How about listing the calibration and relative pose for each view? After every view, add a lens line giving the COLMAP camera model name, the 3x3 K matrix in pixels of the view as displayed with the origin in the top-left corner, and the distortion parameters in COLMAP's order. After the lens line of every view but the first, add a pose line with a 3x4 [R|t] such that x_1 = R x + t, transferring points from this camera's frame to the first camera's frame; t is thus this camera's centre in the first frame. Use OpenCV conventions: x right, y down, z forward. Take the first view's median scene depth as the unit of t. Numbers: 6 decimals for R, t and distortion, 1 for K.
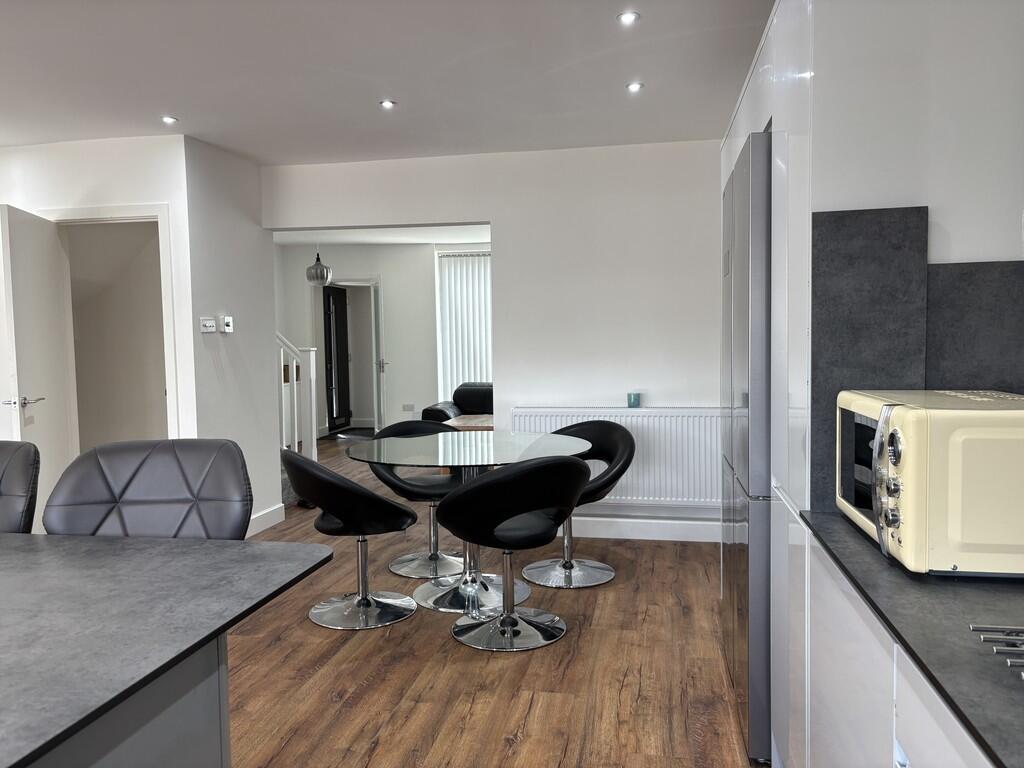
lens RADIAL K [[764.7, 0, 512.0], [0, 764.7, 384.0], [0, 0, 1]] dist [0.009304, 0.002670]
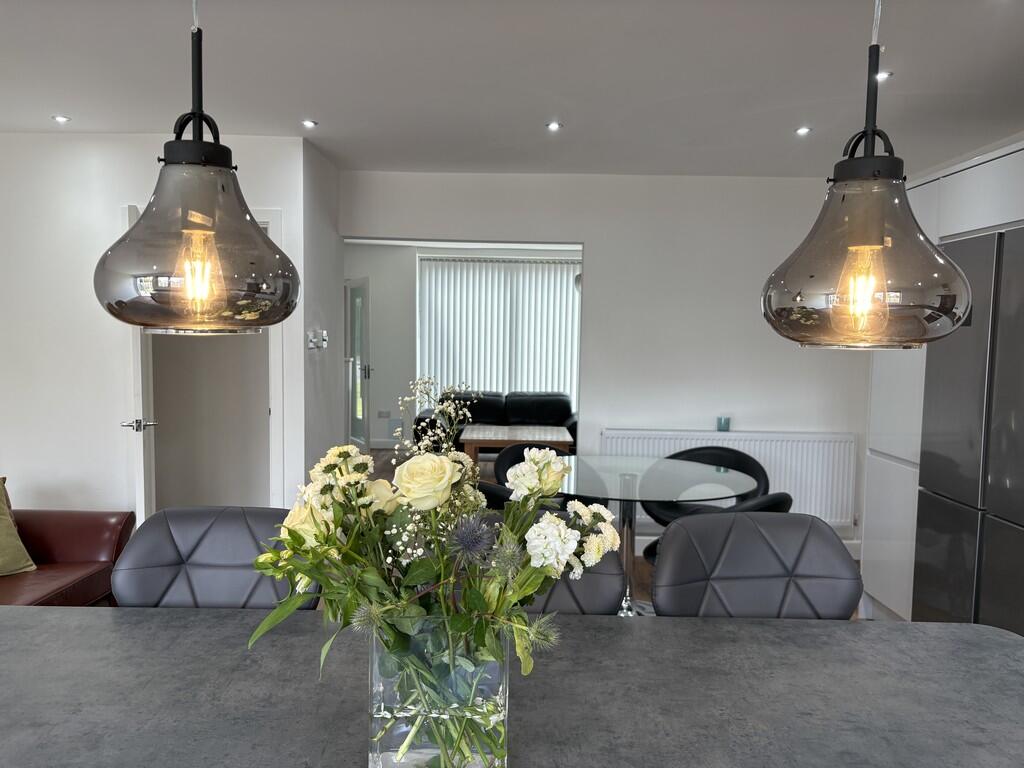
lens RADIAL K [[772.9, 0, 512.0], [0, 772.9, 384.0], [0, 0, 1]] dist [0.011568, 0.001308]
pose [[0.982365, 0.019368, 0.185966, -0.342693], [-0.020663, 0.999774, 0.005027, -0.034178], [-0.185827, -0.008781, 0.982543, 0.028548]]
